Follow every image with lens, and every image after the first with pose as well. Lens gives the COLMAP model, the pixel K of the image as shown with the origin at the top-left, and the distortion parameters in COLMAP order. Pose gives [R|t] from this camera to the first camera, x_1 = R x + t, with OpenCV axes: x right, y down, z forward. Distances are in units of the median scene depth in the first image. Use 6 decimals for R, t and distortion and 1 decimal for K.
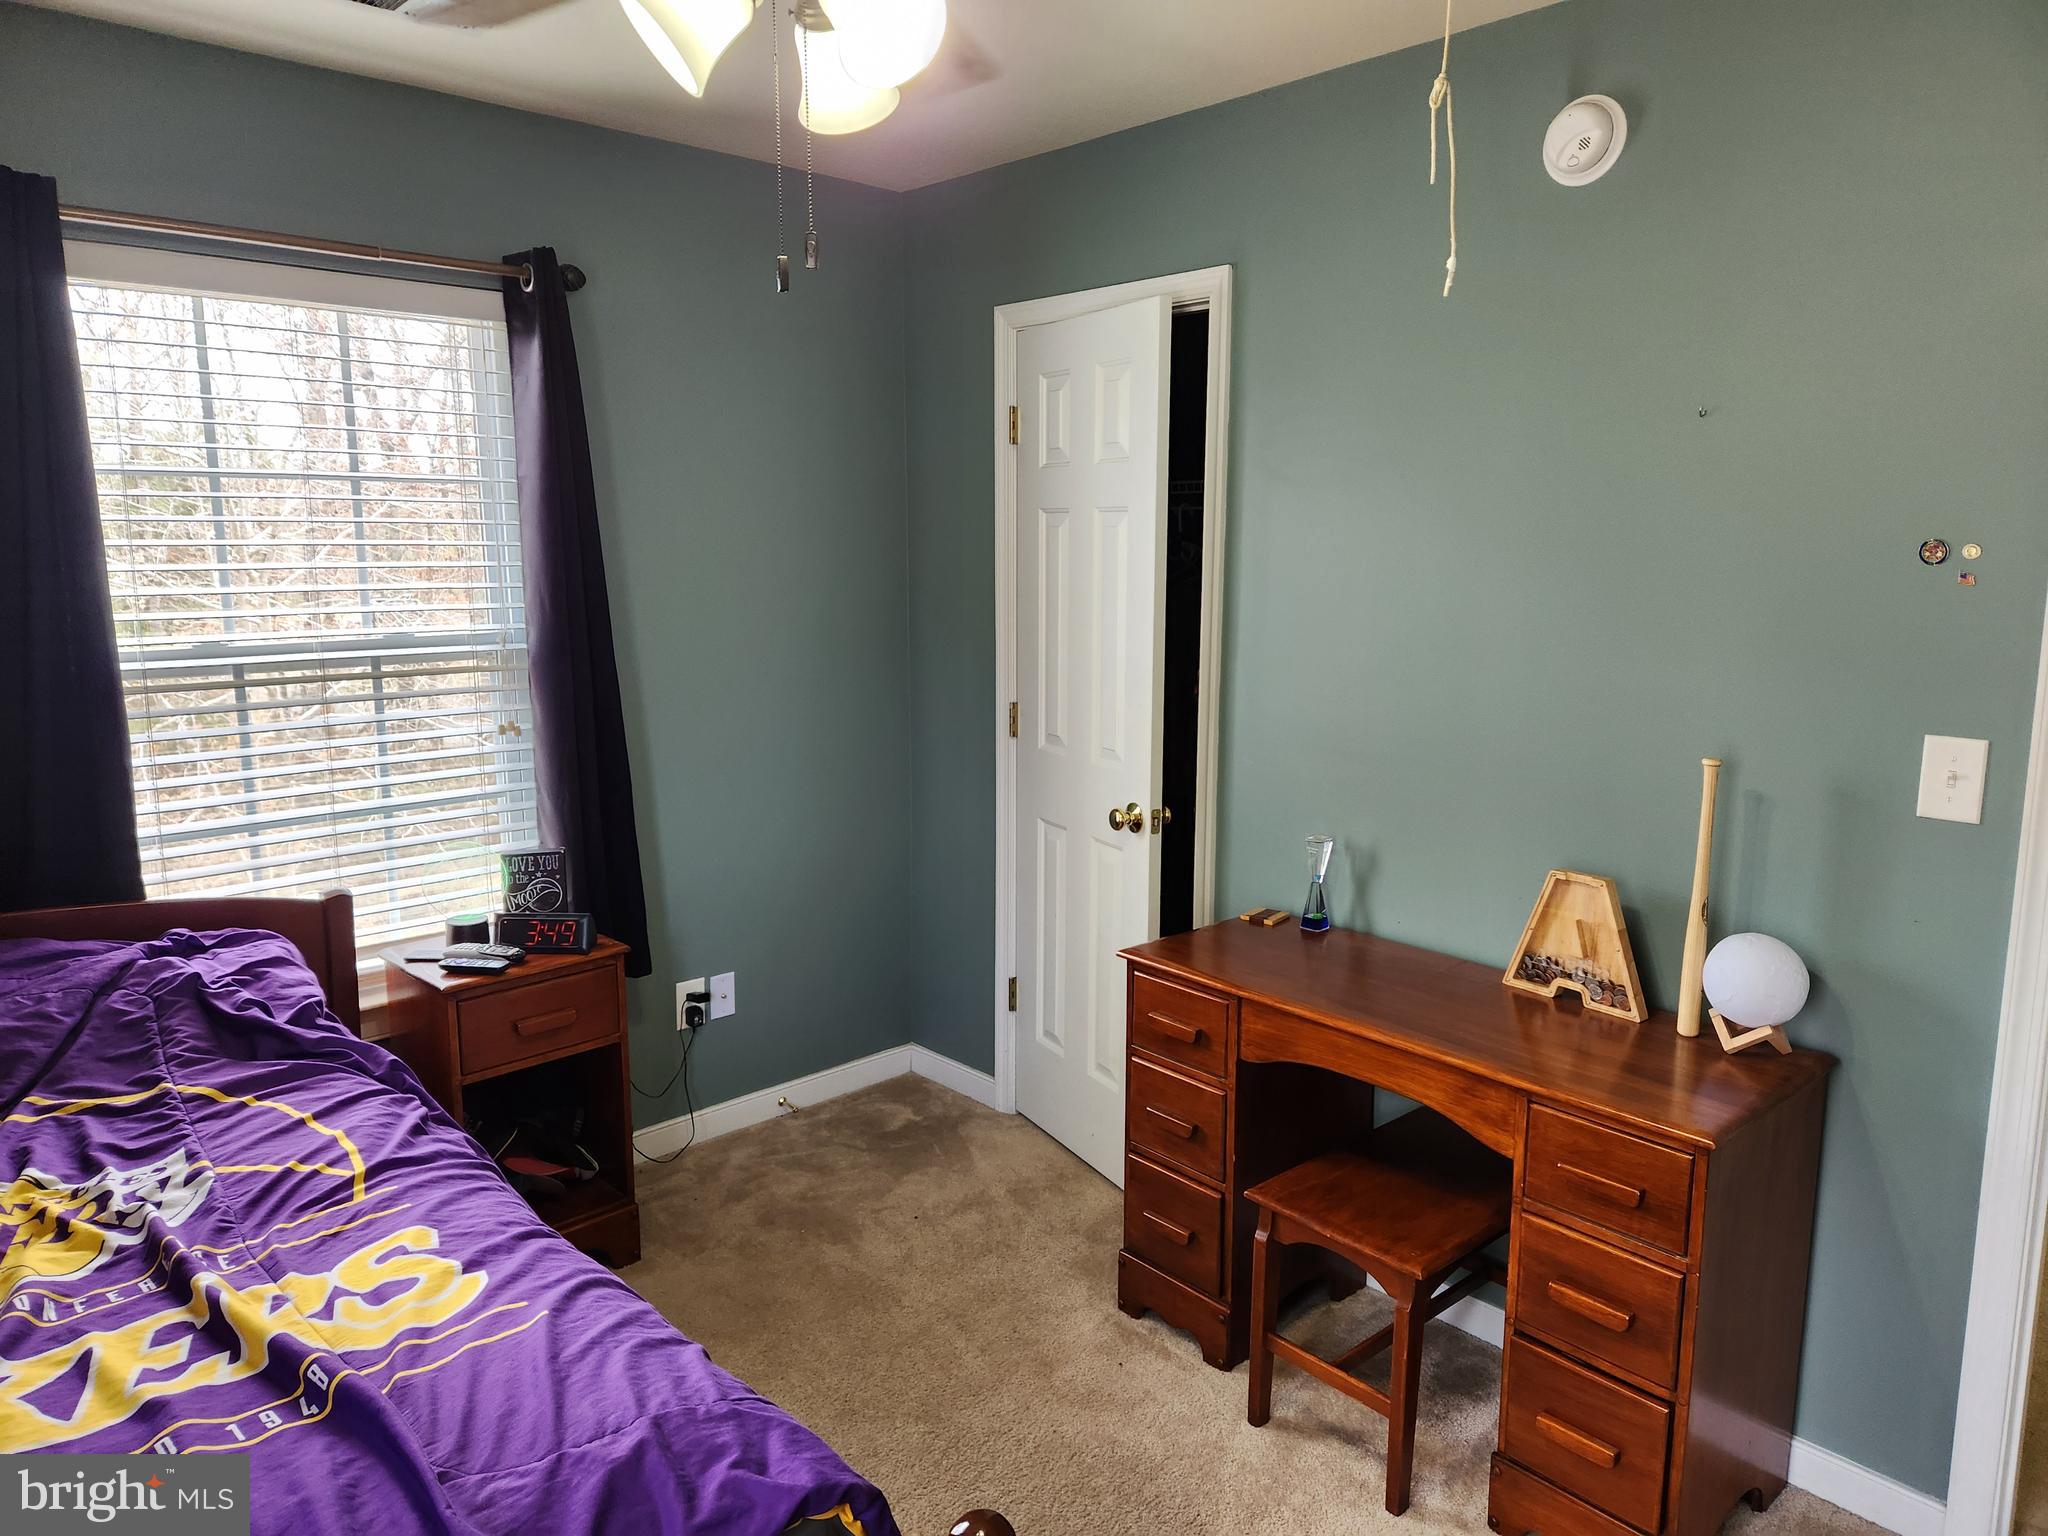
lens RADIAL K [[1341.5, 0, 1023.9], [0, 1341.5, 748.4], [0, 0, 1]] dist [0.003295, 0.001643]
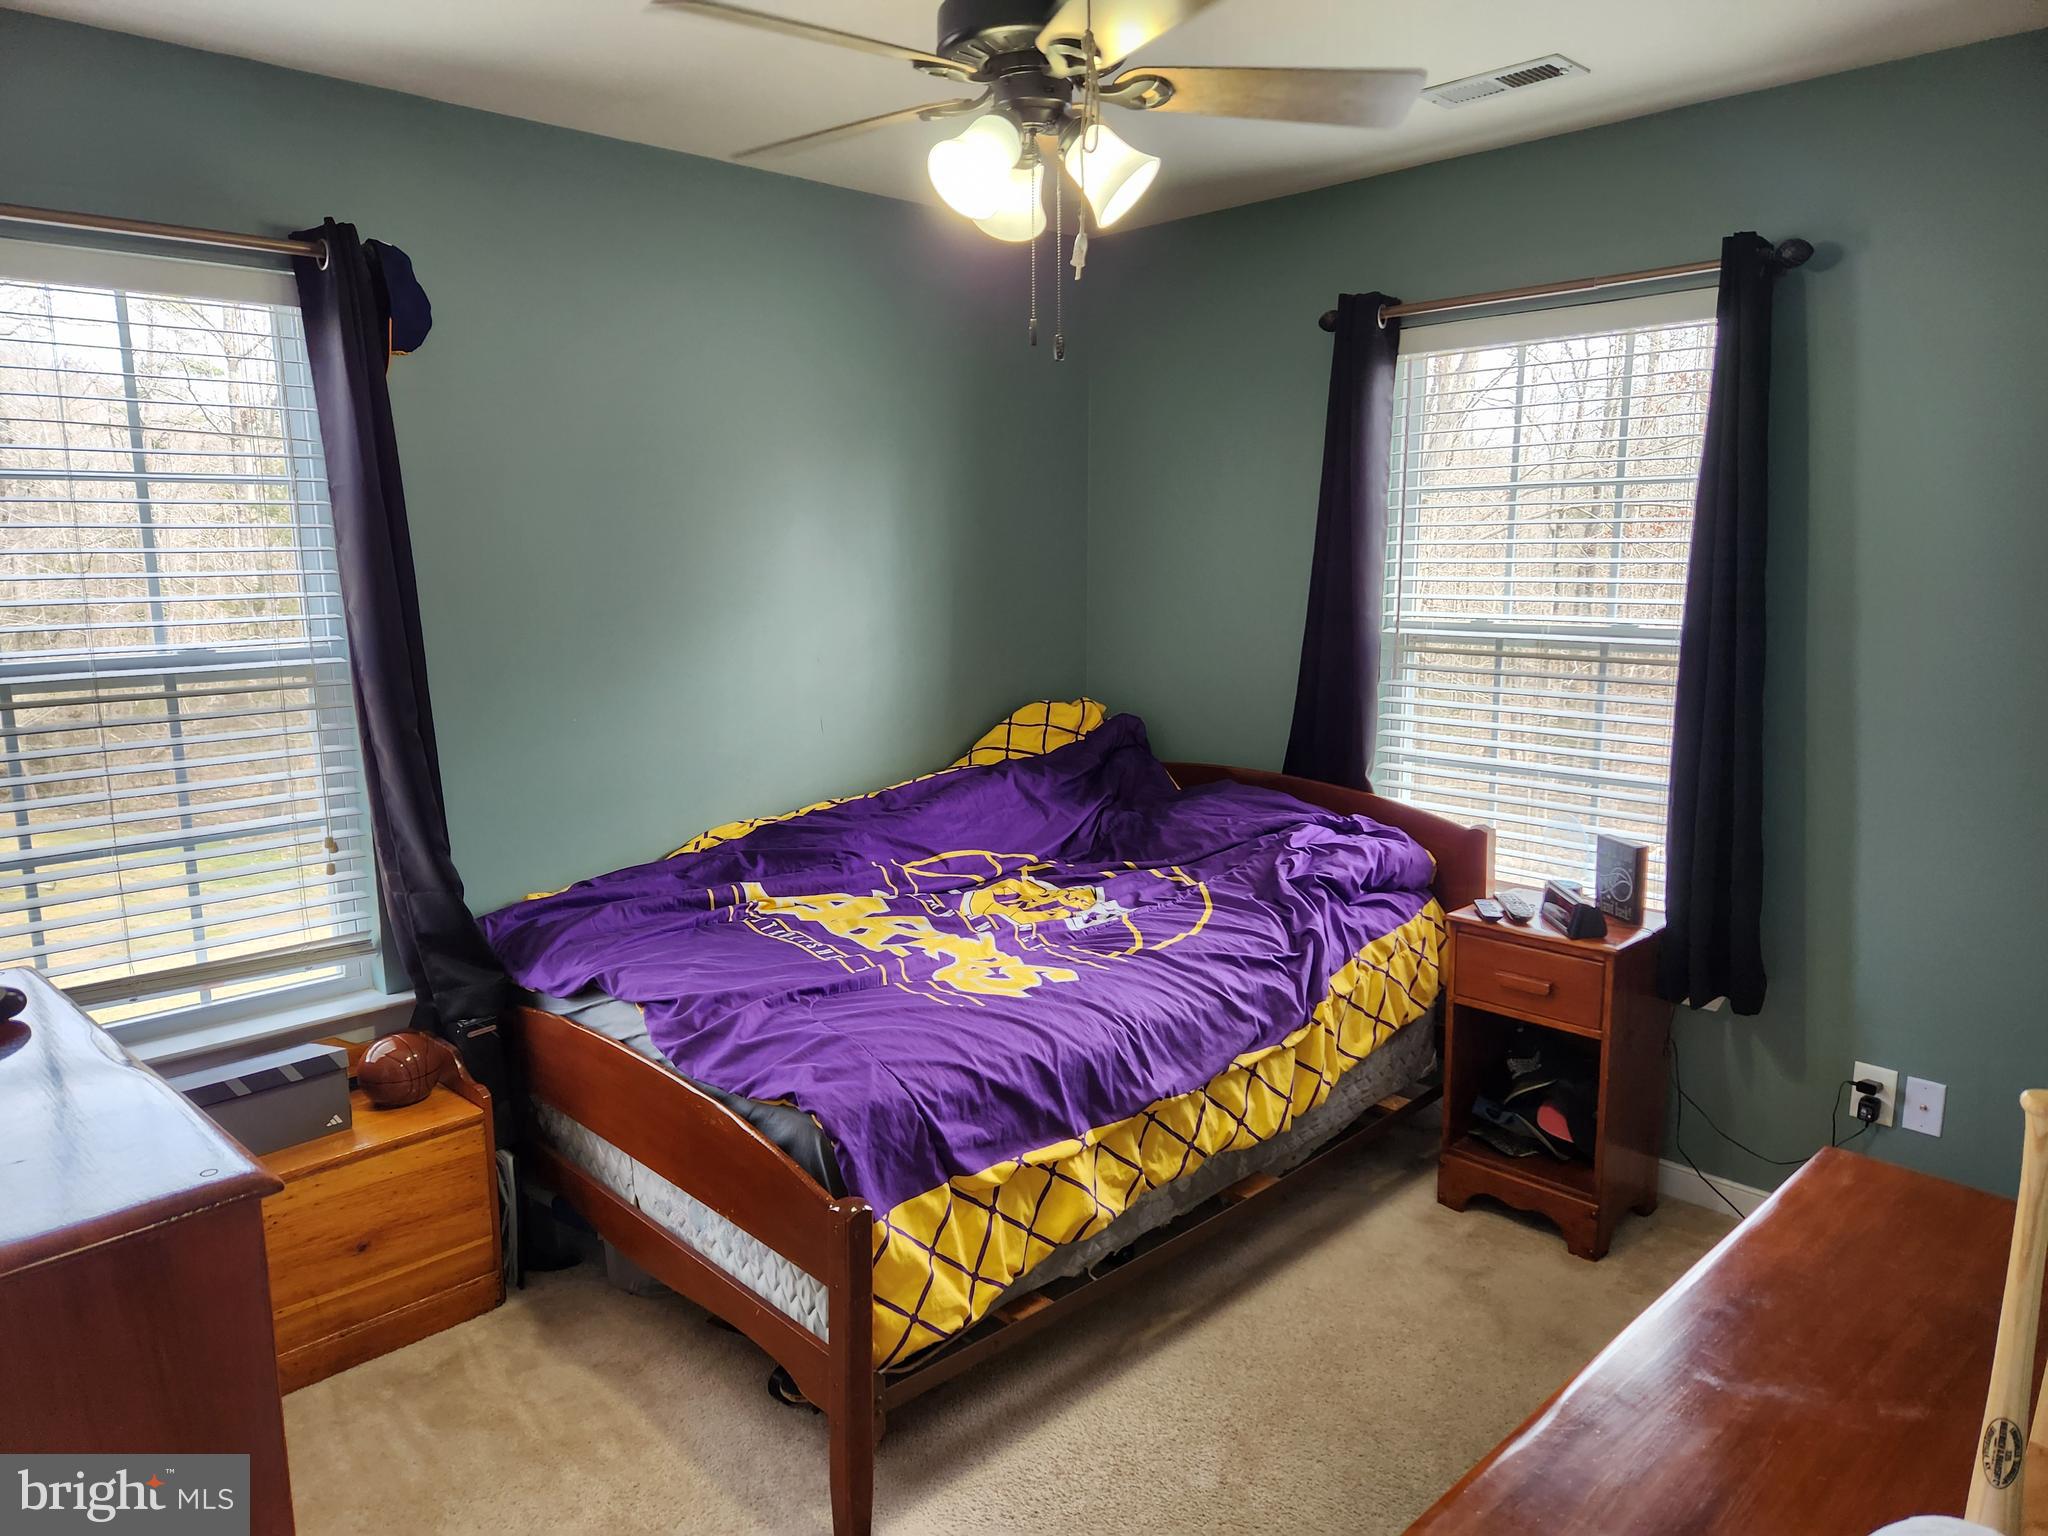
lens RADIAL K [[1369.1, 0, 1024.0], [0, 1369.1, 768.0], [0, 0, 1]] dist [0.116594, -0.096149]
pose [[0.016318, 0.173000, -0.984787, 0.749044], [-0.143517, 0.975124, 0.168925, -0.104411], [0.989513, 0.138577, 0.040741, 0.541358]]
